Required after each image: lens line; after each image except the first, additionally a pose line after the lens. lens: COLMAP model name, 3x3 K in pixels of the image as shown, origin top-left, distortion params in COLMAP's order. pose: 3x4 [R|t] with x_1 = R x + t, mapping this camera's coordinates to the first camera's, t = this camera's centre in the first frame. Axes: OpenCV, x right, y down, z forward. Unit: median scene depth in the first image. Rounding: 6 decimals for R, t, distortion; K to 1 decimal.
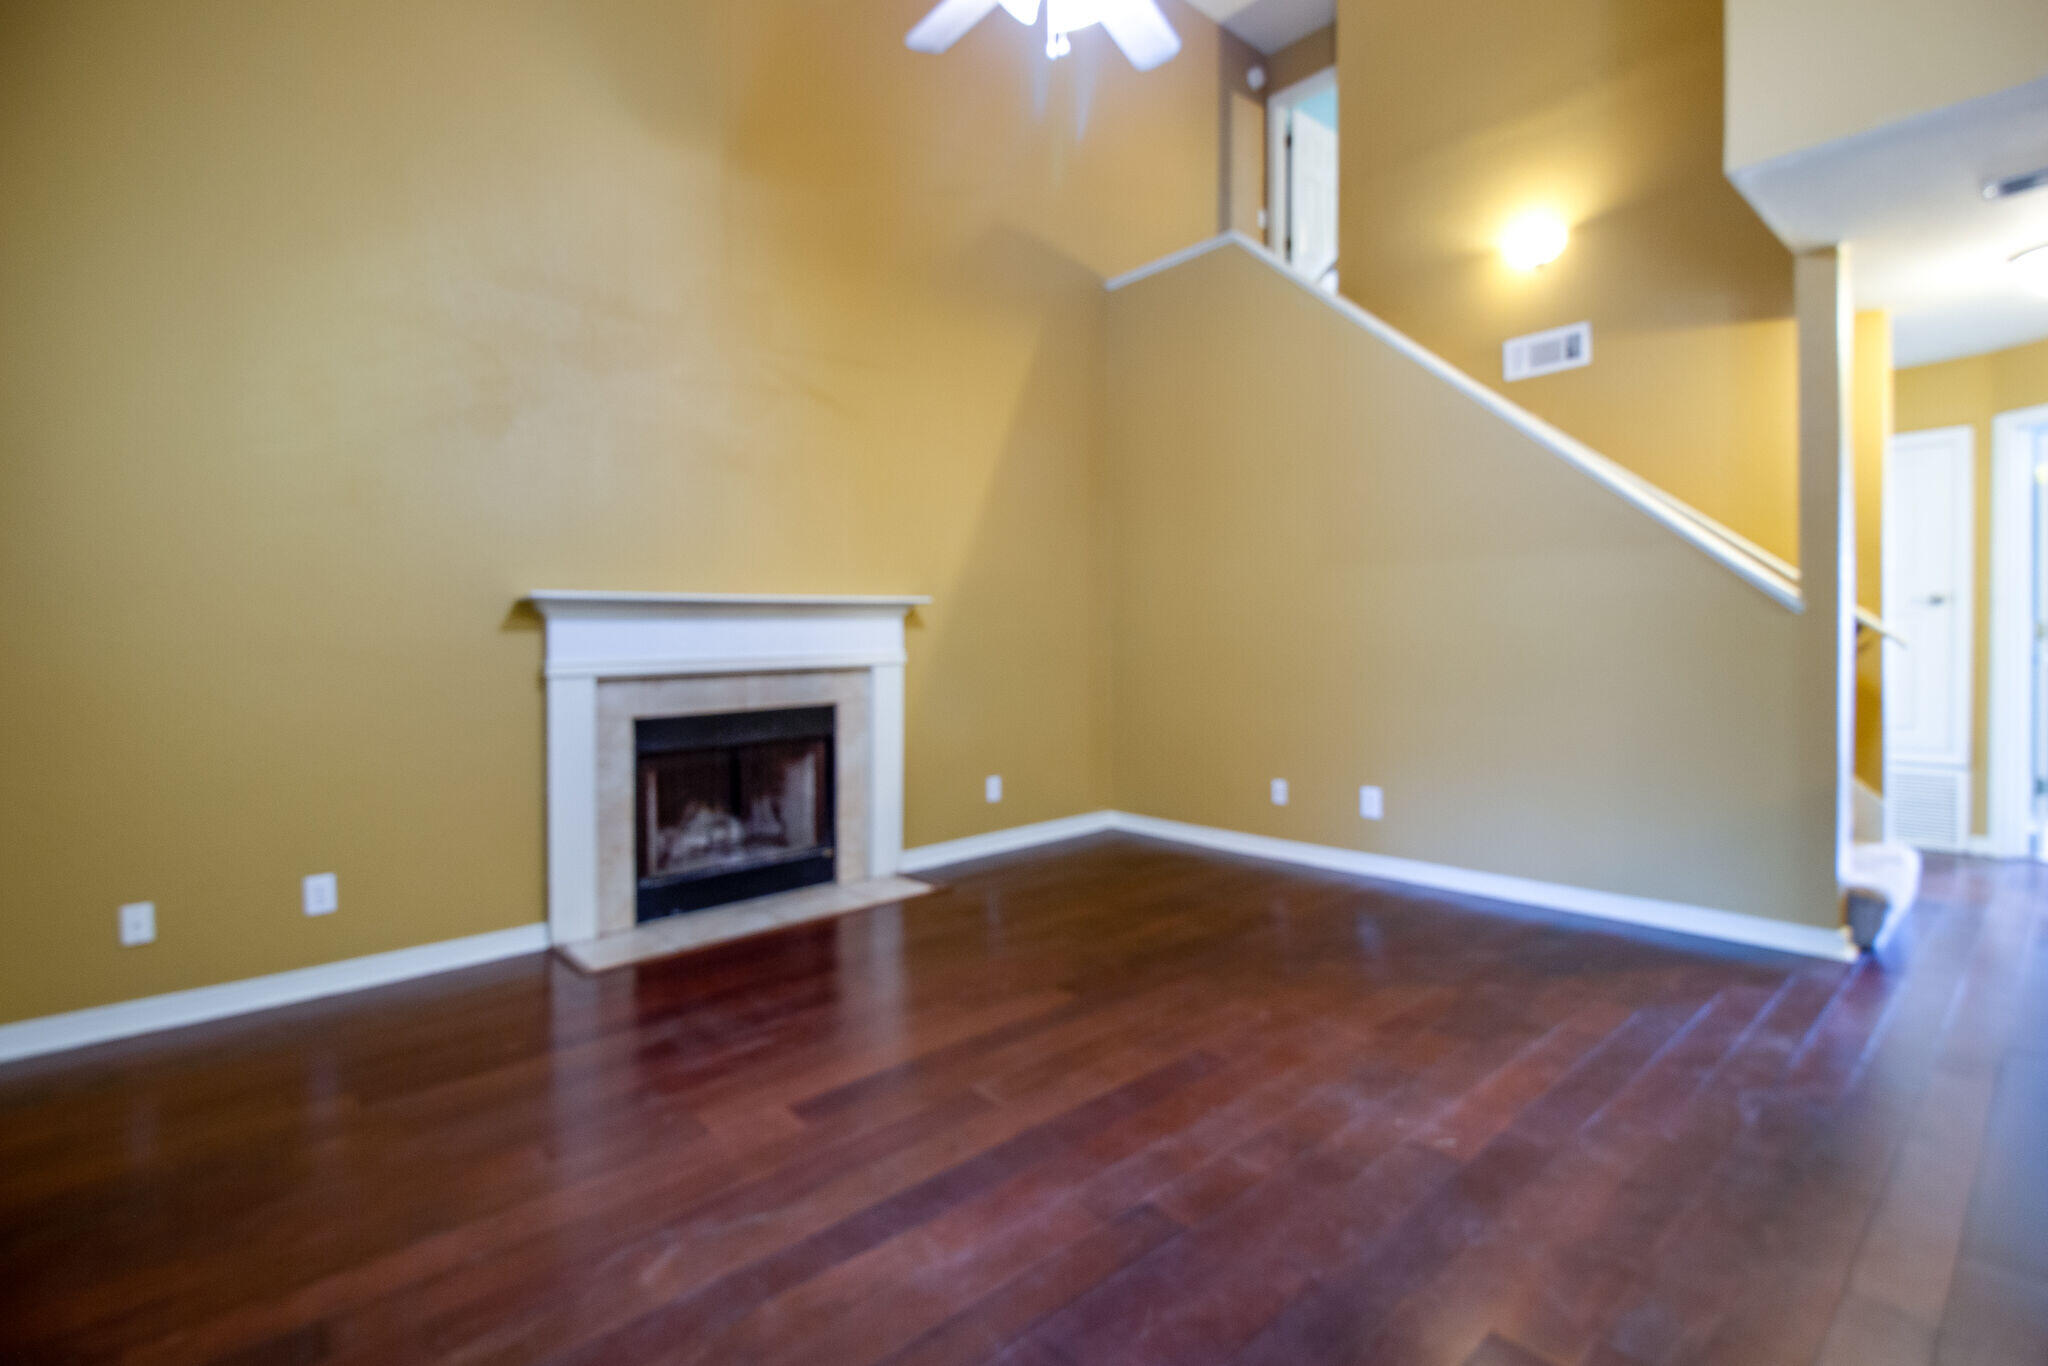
lens RADIAL K [[956.6, 0, 1018.8], [0, 956.6, 690.9], [0, 0, 1]] dist [0.012143, -0.009686]
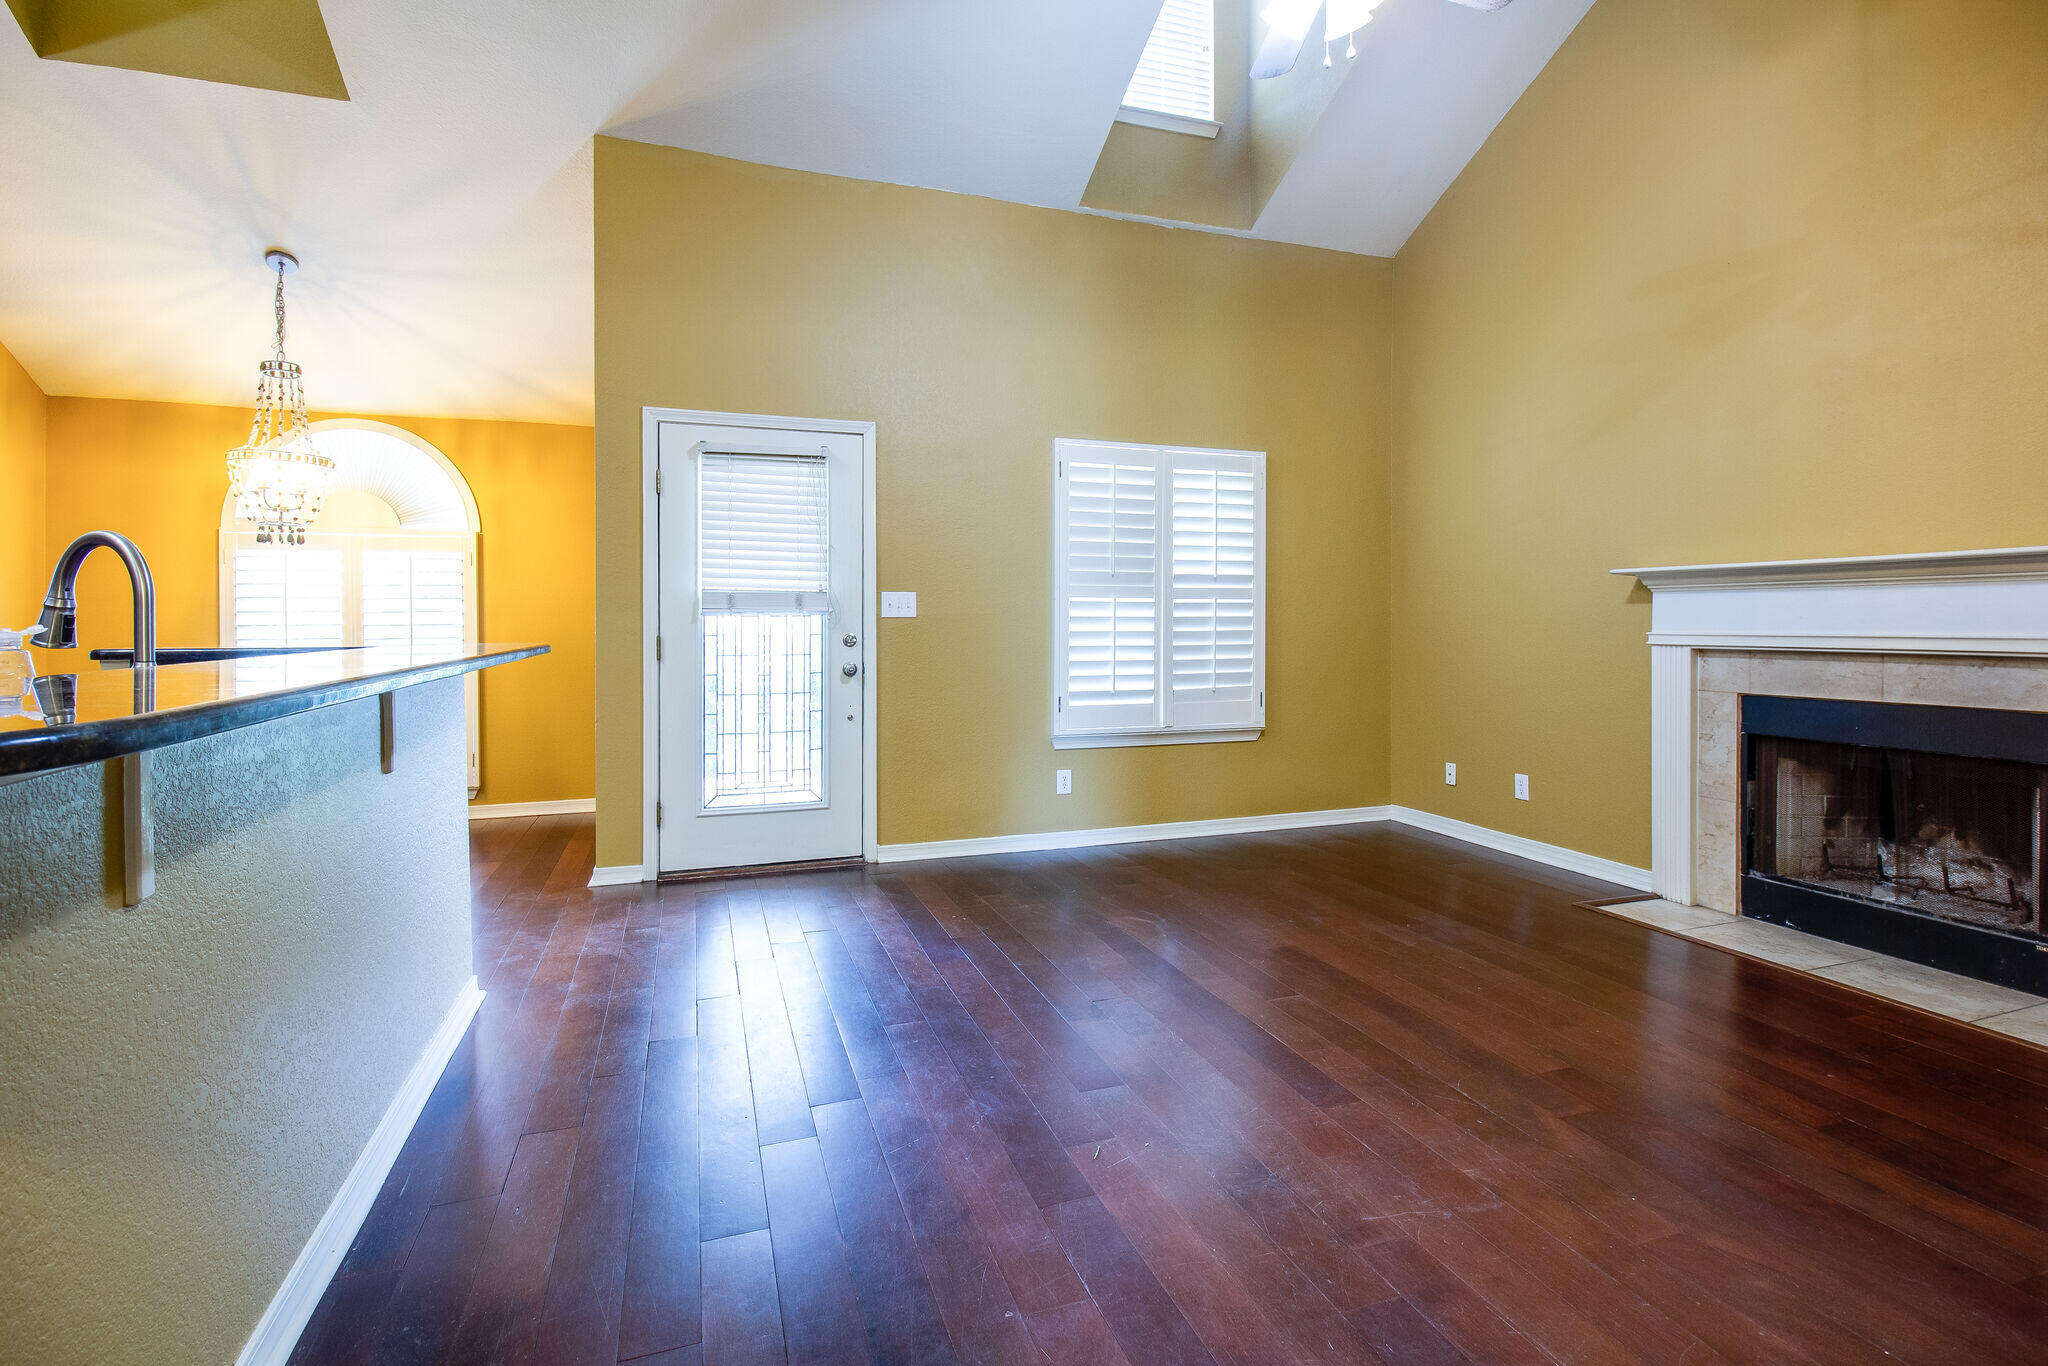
lens RADIAL K [[956.6, 0, 1014.5], [0, 956.6, 635.4], [0, 0, 1]] dist [0.012143, -0.009686]
pose [[-0.378119, 0.032642, -0.925181, 0.744514], [-0.046202, 0.997467, 0.054075, -0.047030], [0.924603, 0.063192, -0.375654, 0.694766]]
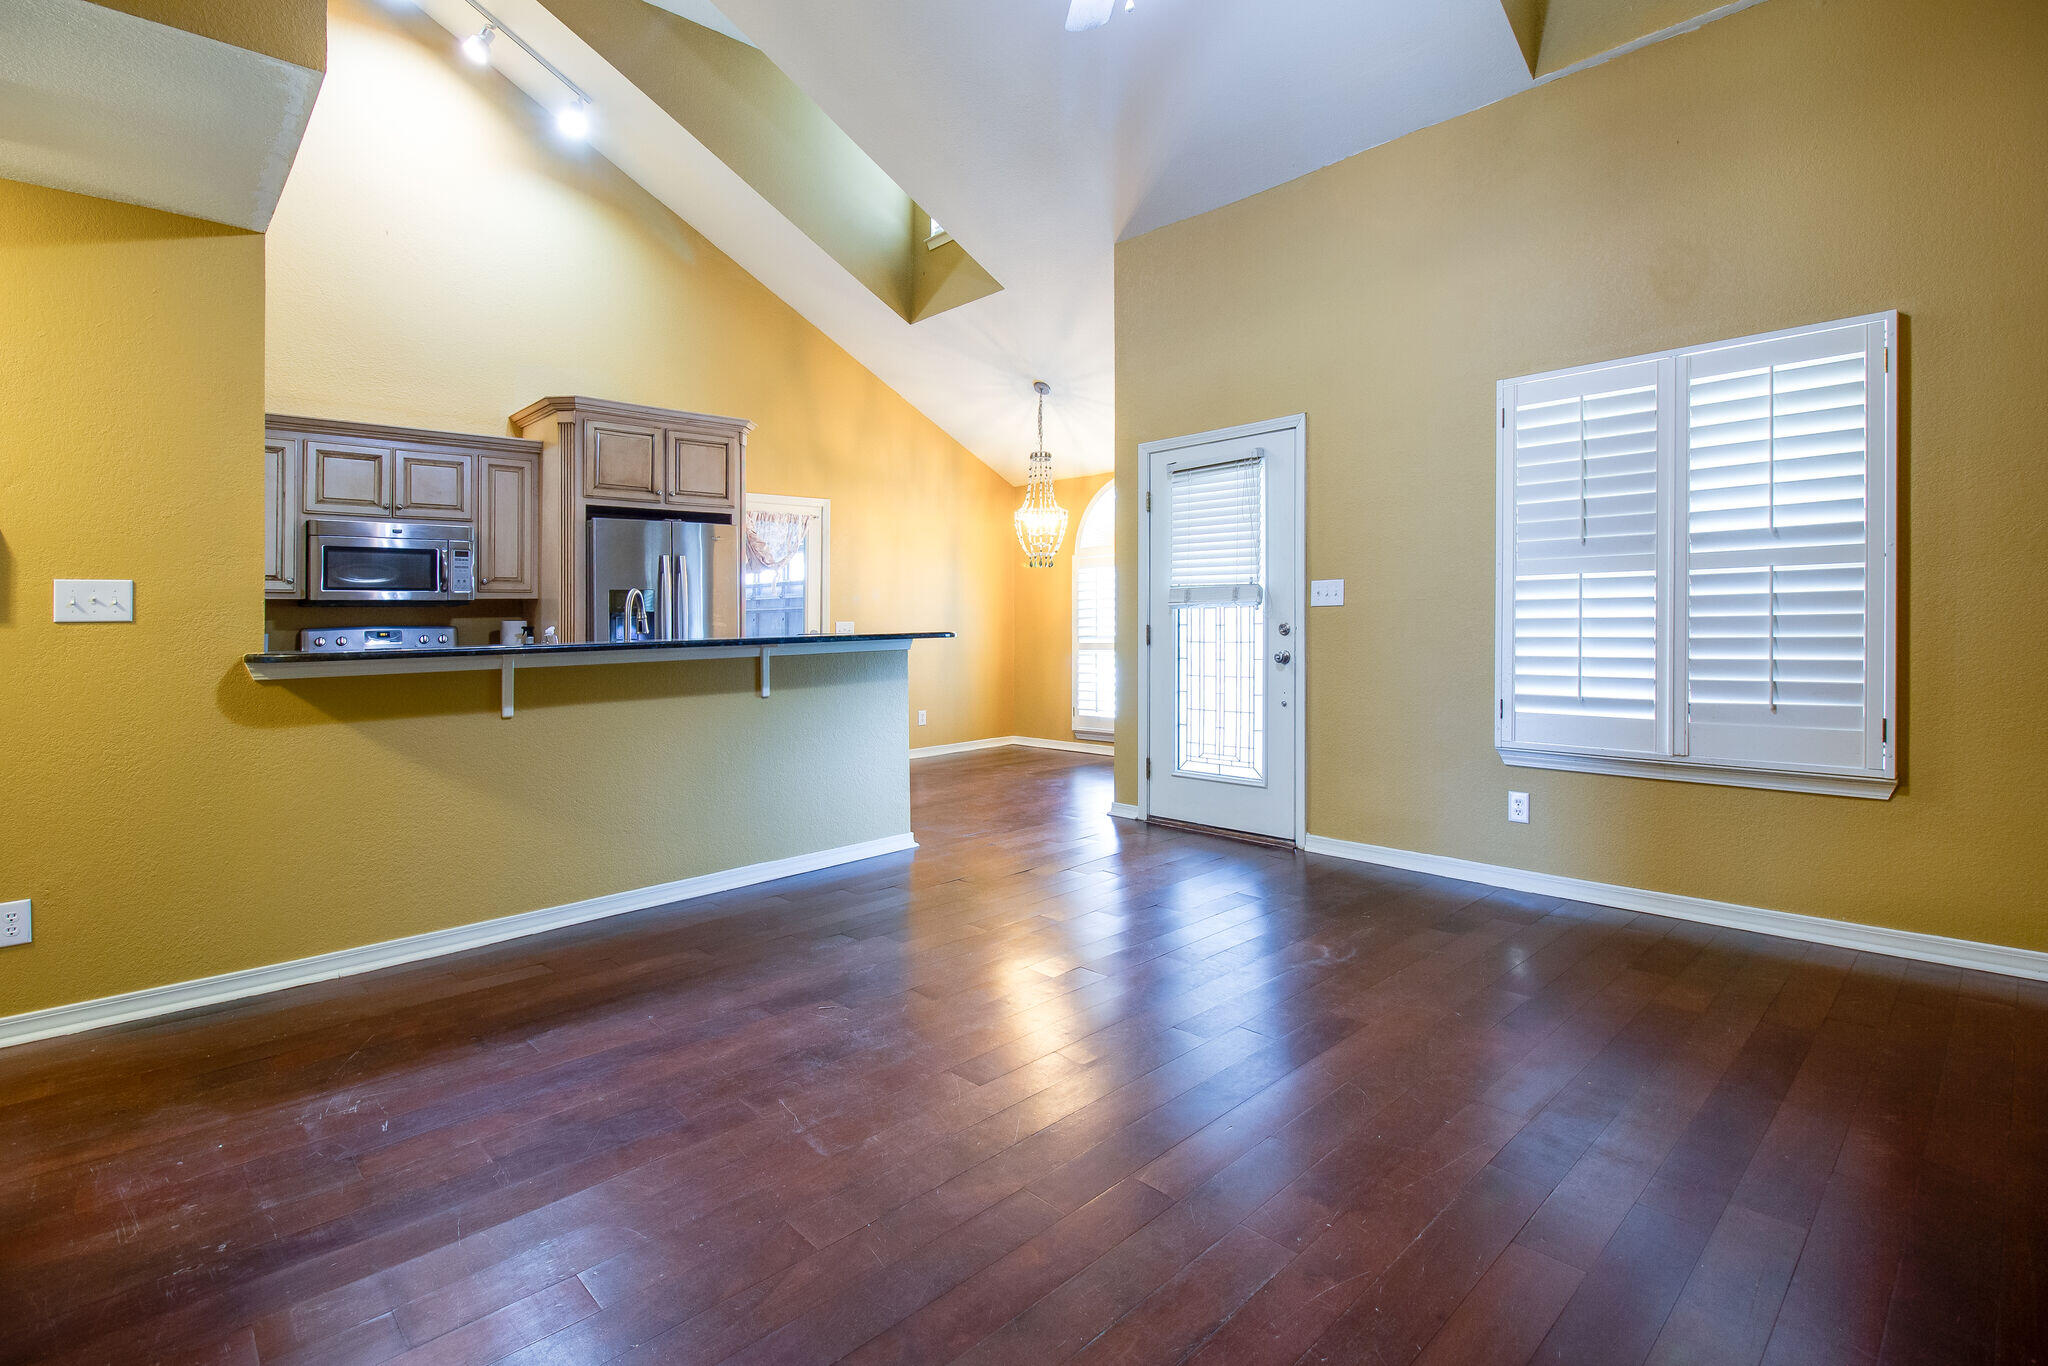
lens RADIAL K [[956.6, 0, 1006.9], [0, 956.6, 612.3], [0, 0, 1]] dist [0.012143, -0.009686]
pose [[-0.998538, 0.039582, -0.036814, 0.128591], [0.037529, 0.997787, 0.054894, -0.069438], [0.038905, 0.053432, -0.997813, 1.267207]]
